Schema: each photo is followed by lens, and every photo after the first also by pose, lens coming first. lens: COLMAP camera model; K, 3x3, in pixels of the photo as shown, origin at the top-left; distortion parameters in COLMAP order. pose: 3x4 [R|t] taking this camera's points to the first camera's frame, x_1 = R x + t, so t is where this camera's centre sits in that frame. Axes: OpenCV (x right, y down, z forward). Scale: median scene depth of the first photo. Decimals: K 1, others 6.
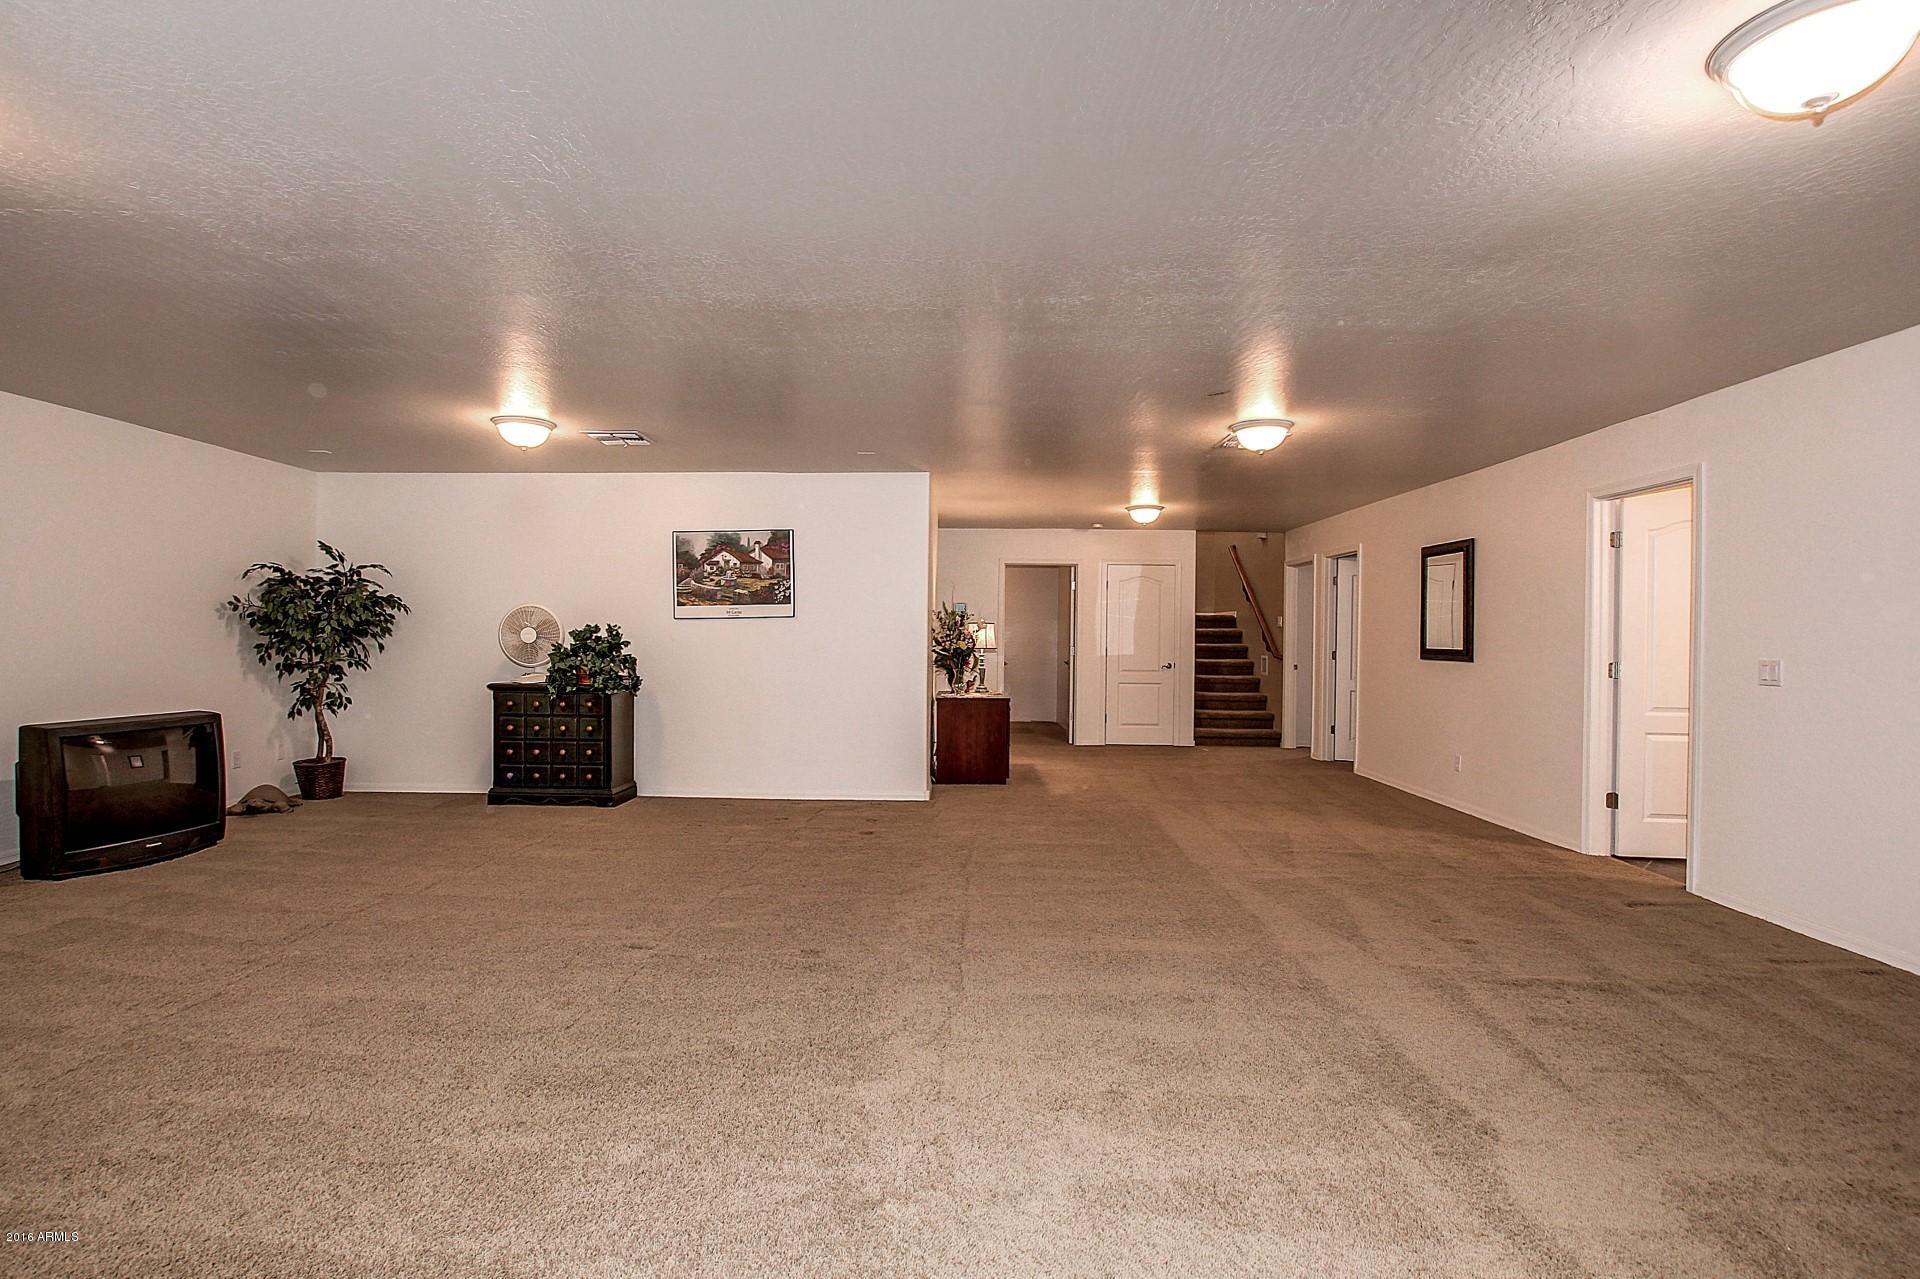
lens RADIAL K [[928.8, 0, 960.3], [0, 928.8, 652.0], [0, 0, 1]] dist [-0.024985, 0.000444]
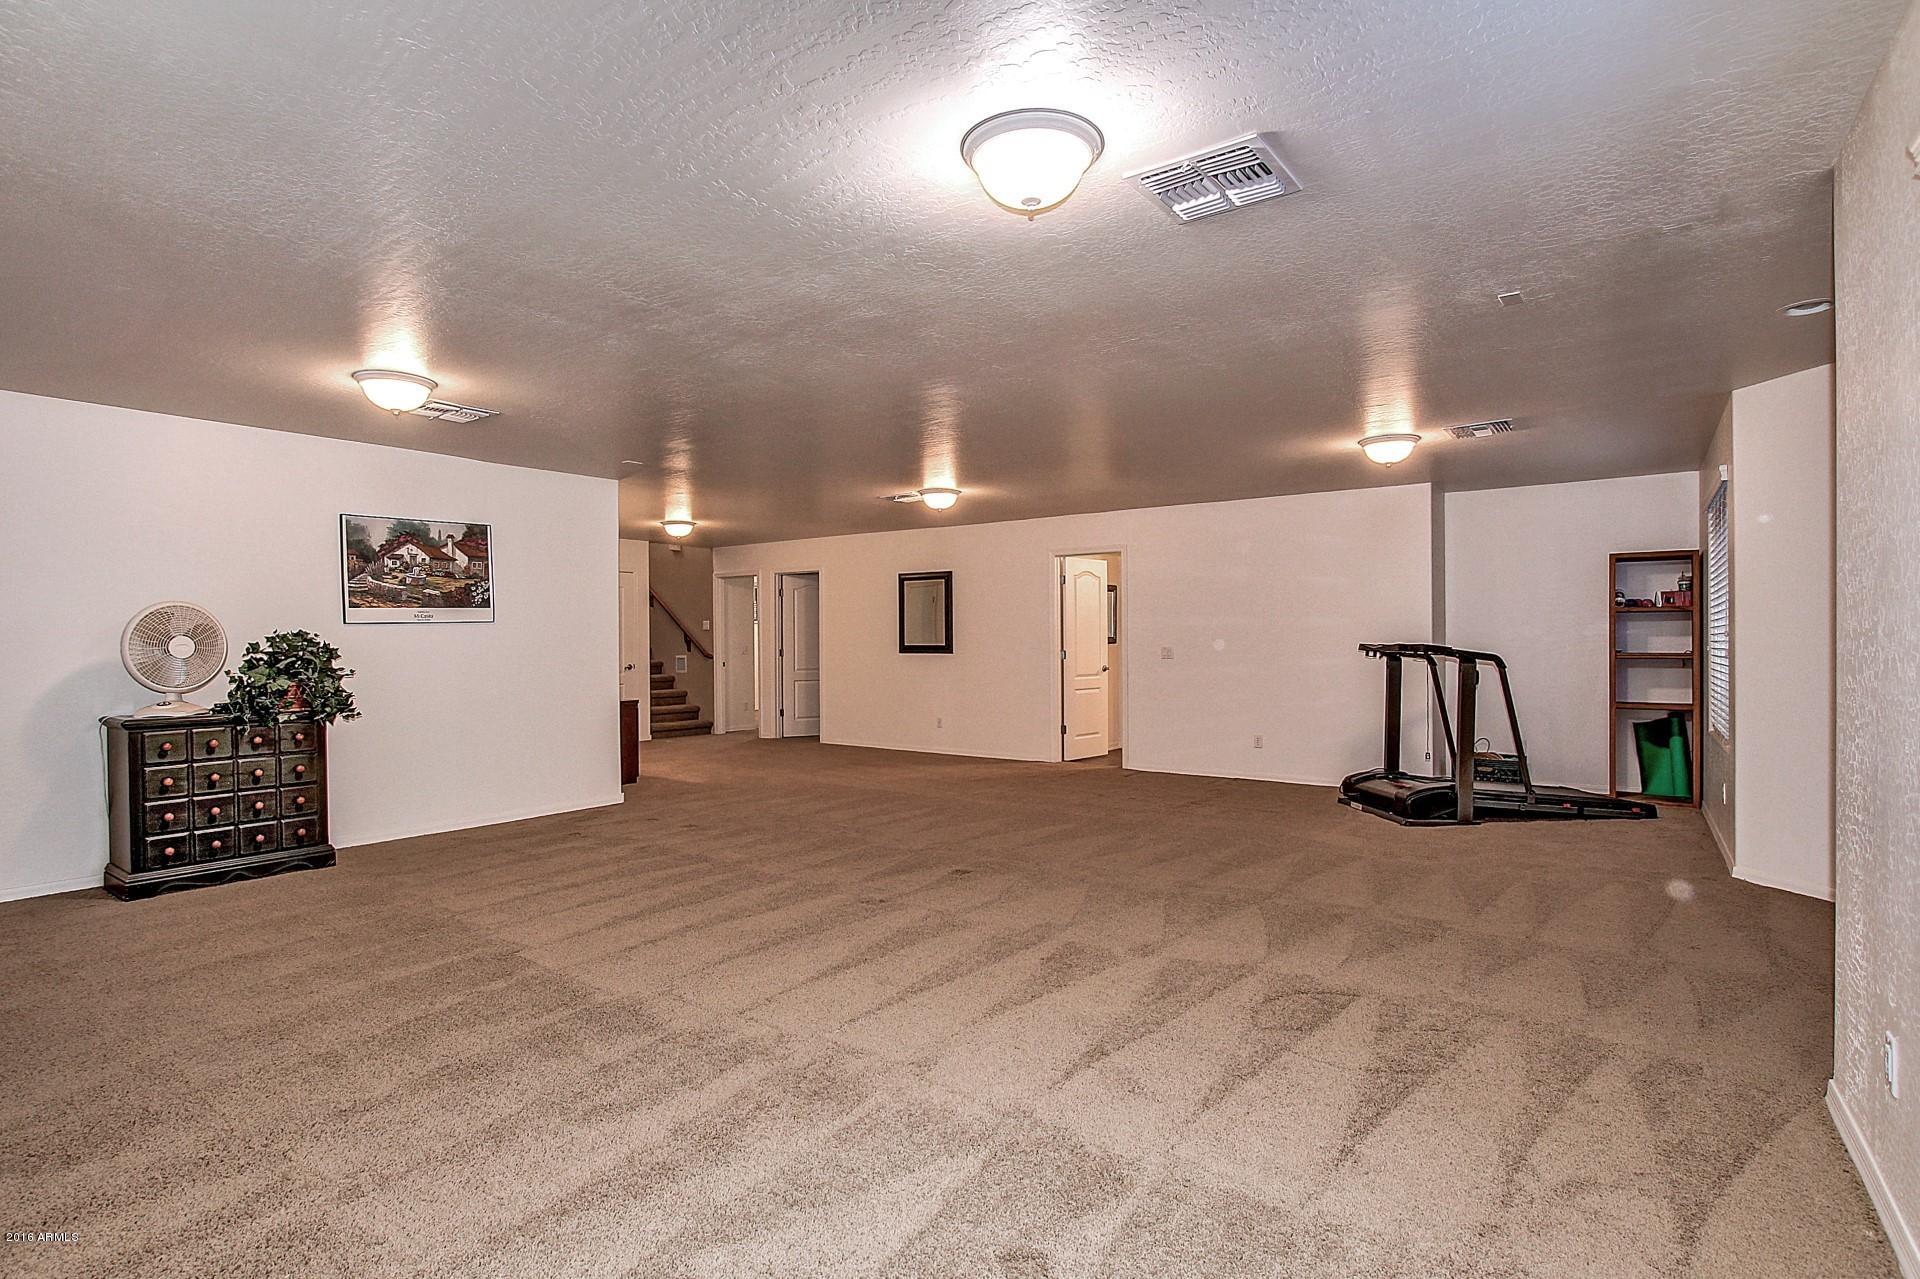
lens RADIAL K [[928.8, 0, 960.3], [0, 928.8, 652.0], [0, 0, 1]] dist [-0.024985, 0.000444]
pose [[0.567720, -0.023034, 0.822900, -0.660940], [0.025835, 0.999615, 0.010157, -0.005890], [-0.822816, 0.015494, 0.568096, 0.114974]]
